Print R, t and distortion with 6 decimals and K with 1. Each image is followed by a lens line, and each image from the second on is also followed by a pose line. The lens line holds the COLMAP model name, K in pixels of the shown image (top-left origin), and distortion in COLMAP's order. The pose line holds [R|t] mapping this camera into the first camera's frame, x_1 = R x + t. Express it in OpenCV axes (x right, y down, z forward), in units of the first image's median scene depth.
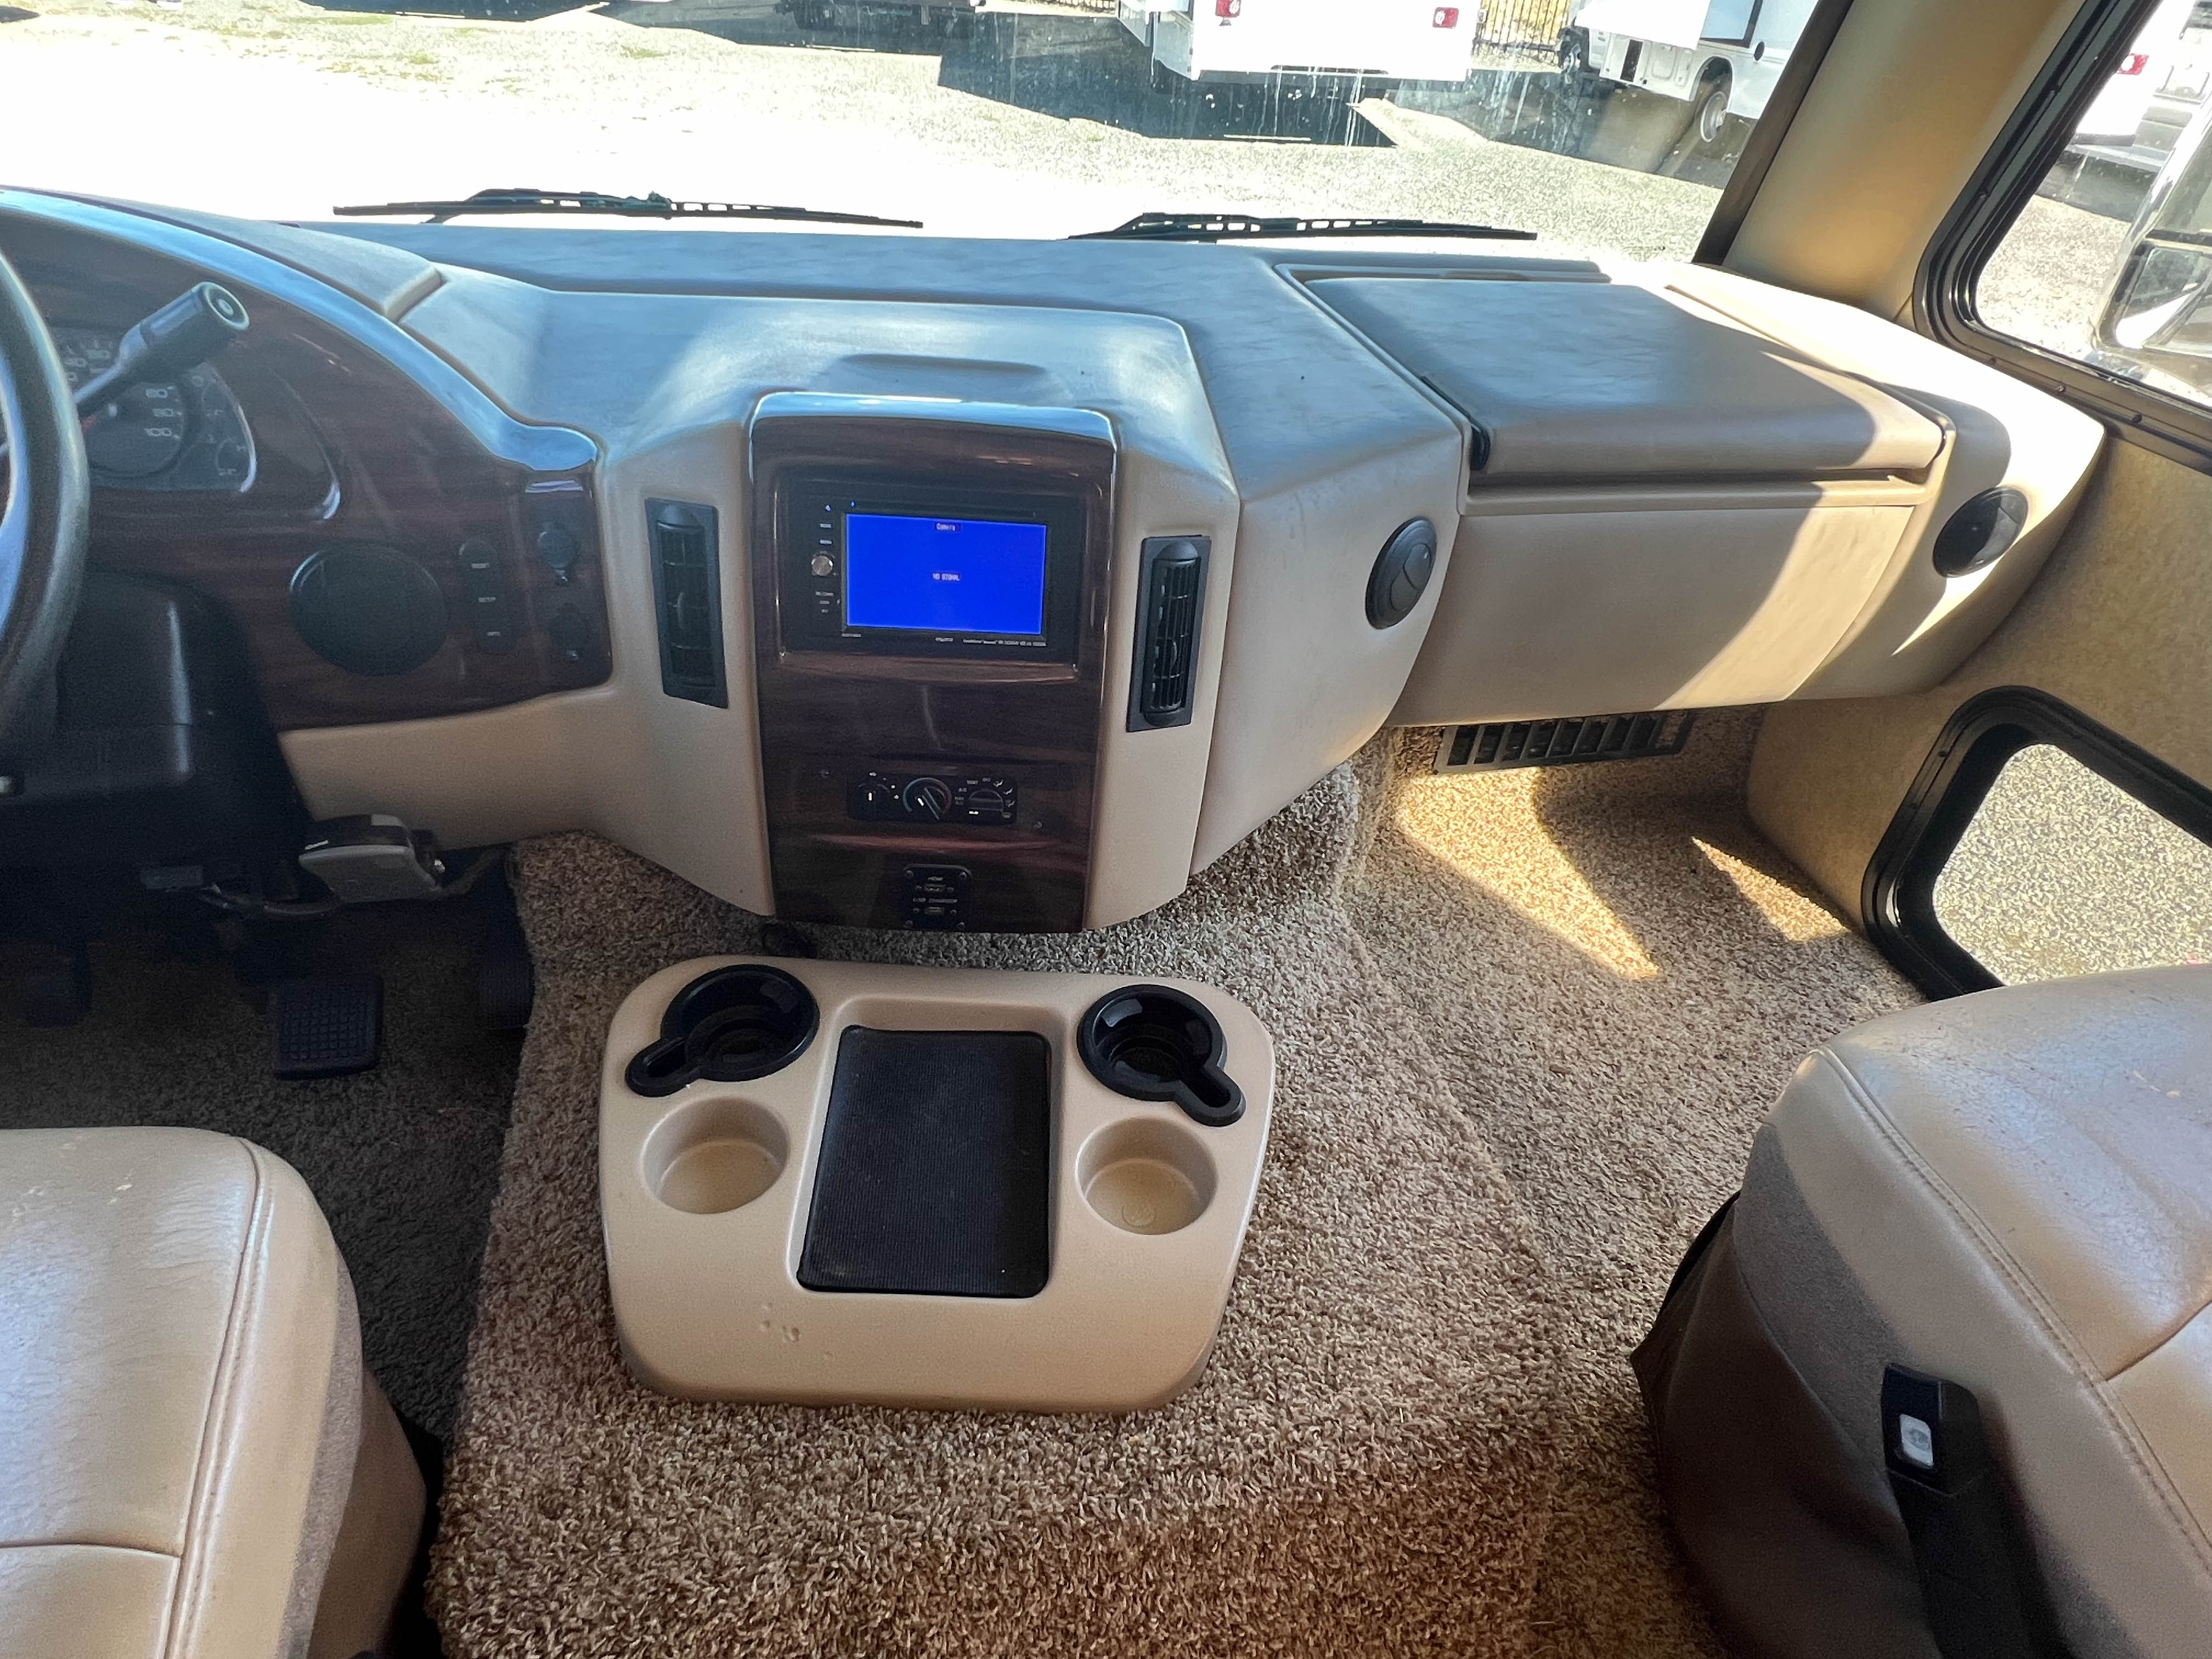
lens RADIAL K [[1254.4, 0, 1097.7], [0, 1254.4, 833.6], [0, 0, 1]] dist [-0.005692, 0.002330]
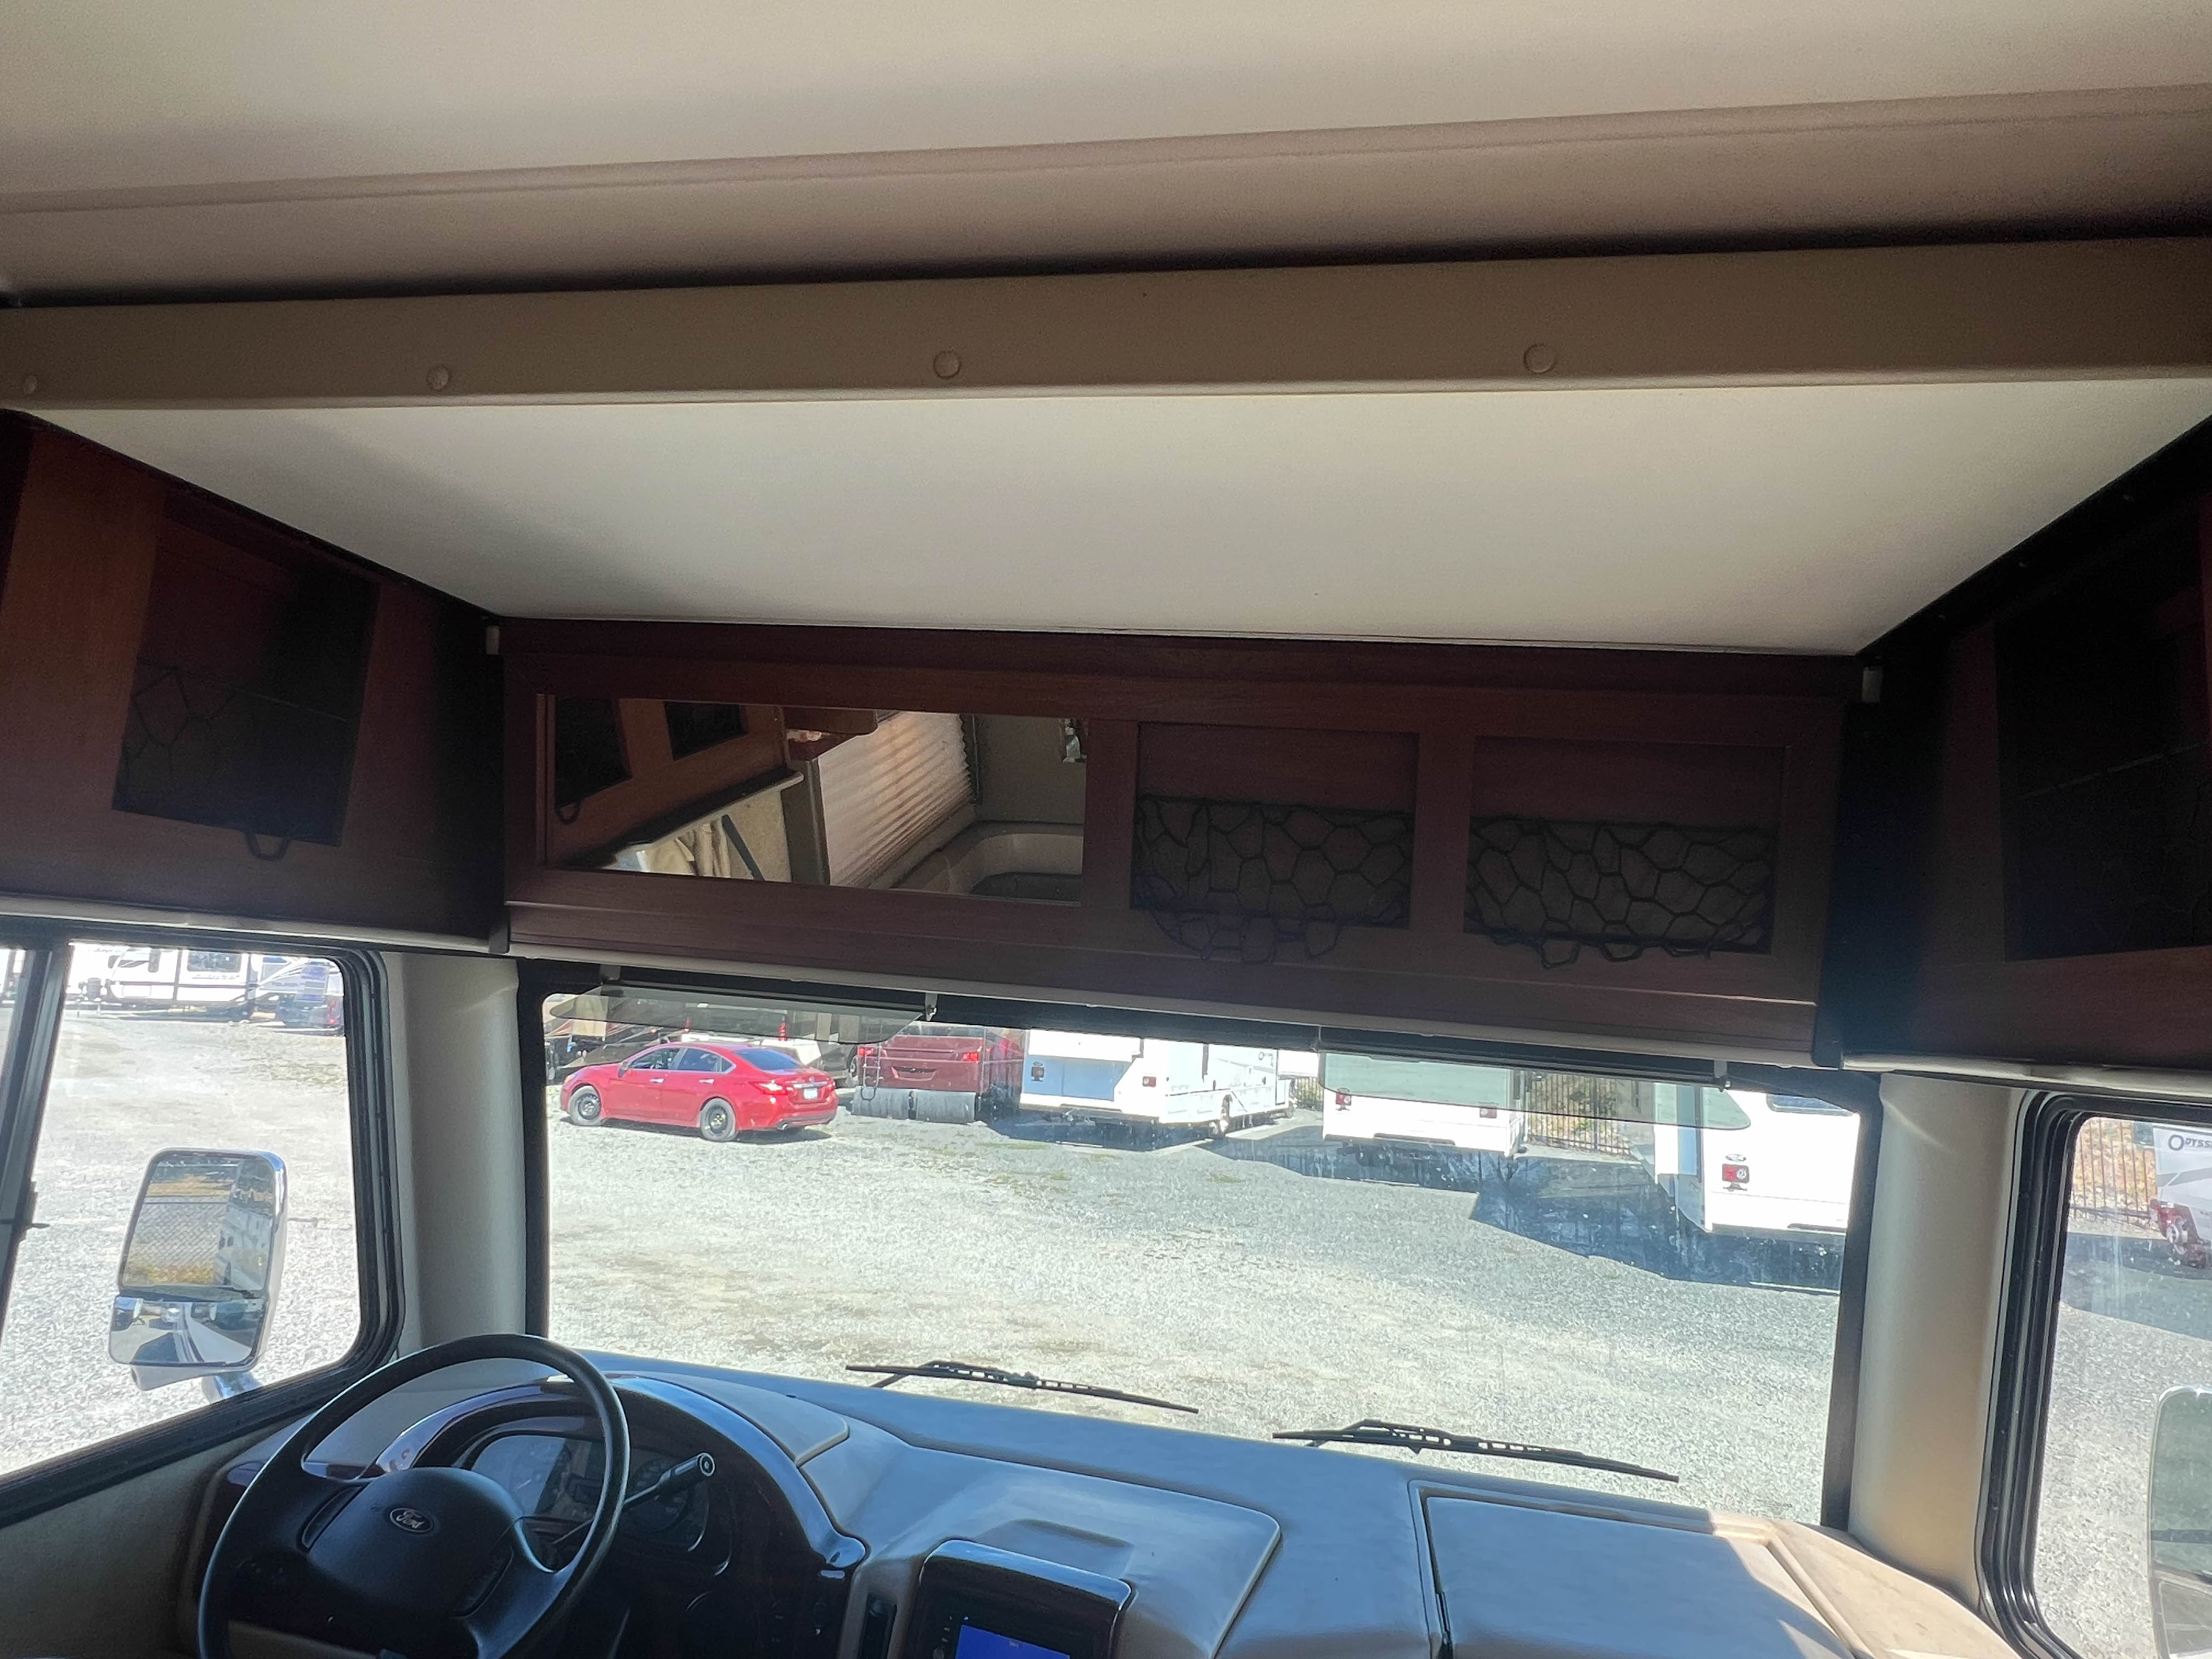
lens RADIAL K [[1254.4, 0, 1105.3], [0, 1254.4, 832.0], [0, 0, 1]] dist [-0.005692, 0.002330]
pose [[0.914314, -0.062122, -0.400213, 0.508819], [-0.249500, 0.691998, -0.677413, 0.072141], [0.319028, 0.719222, 0.617204, -0.533839]]
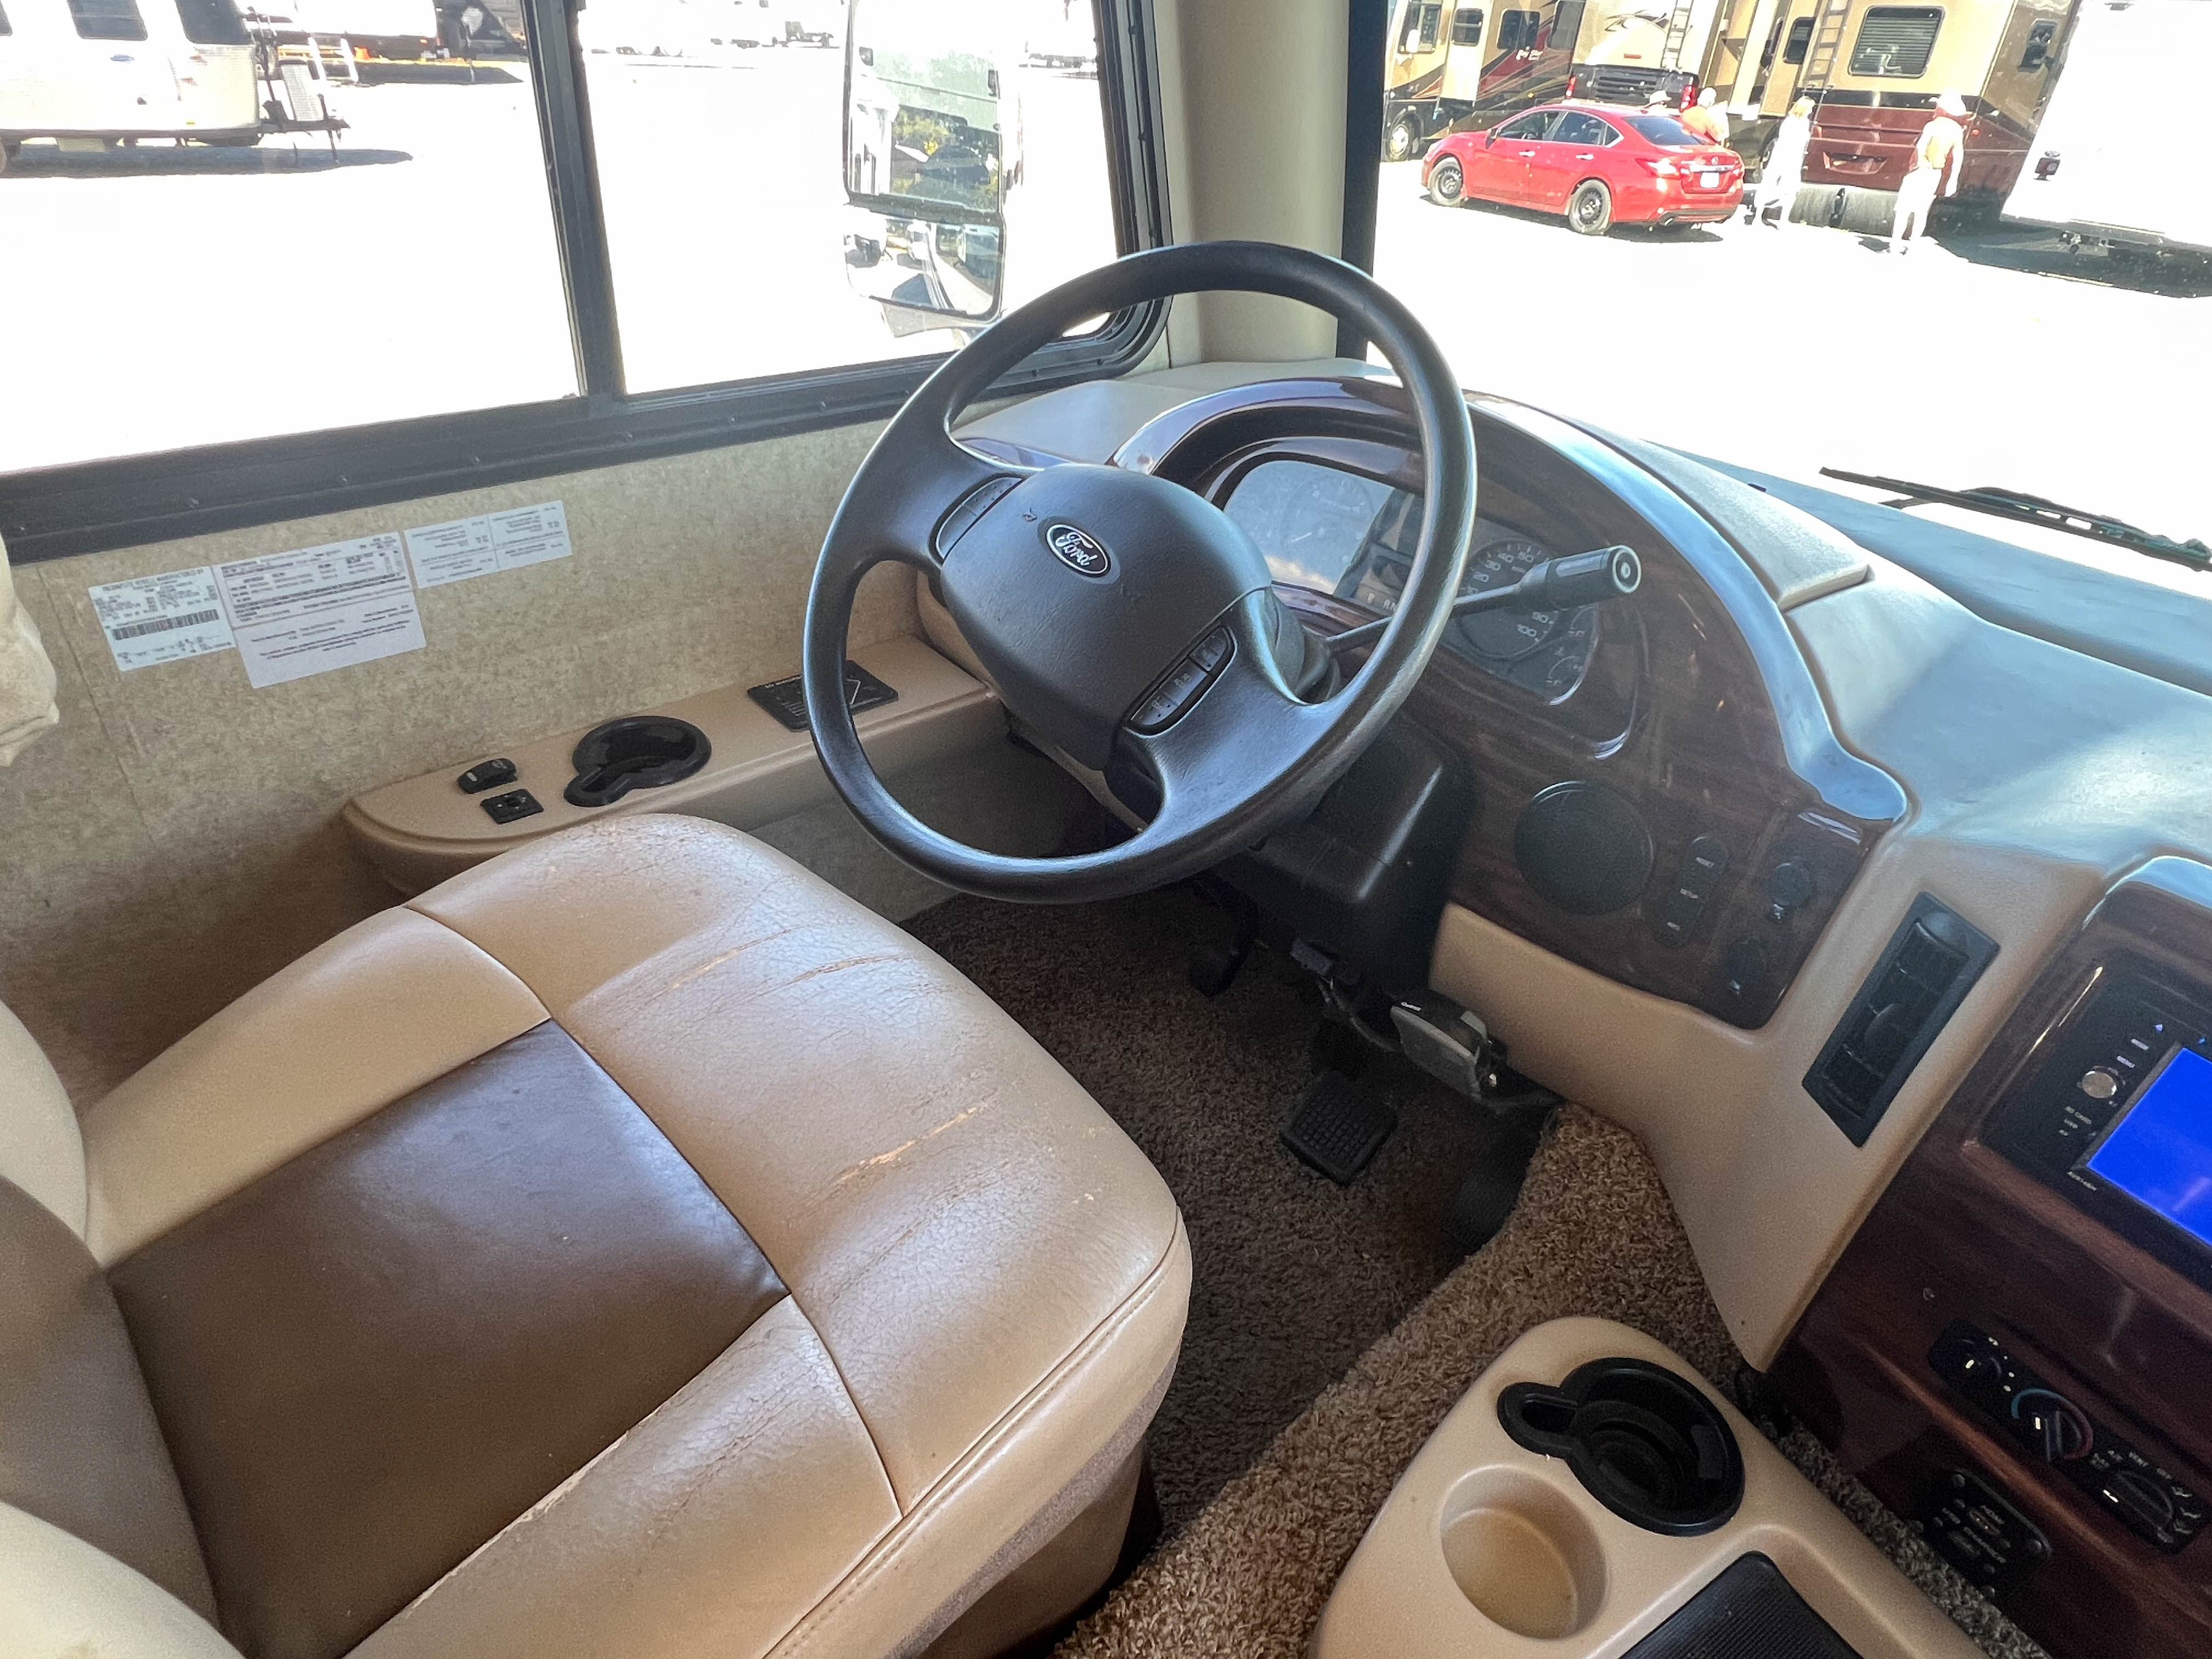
lens RADIAL K [[1254.4, 0, 1101.6], [0, 1254.4, 834.7], [0, 0, 1]] dist [-0.005692, 0.002330]
pose [[0.501524, 0.449163, -0.739409, -0.026553], [-0.551361, 0.824557, 0.126912, -0.074547], [0.666689, 0.344032, 0.661187, 0.054470]]
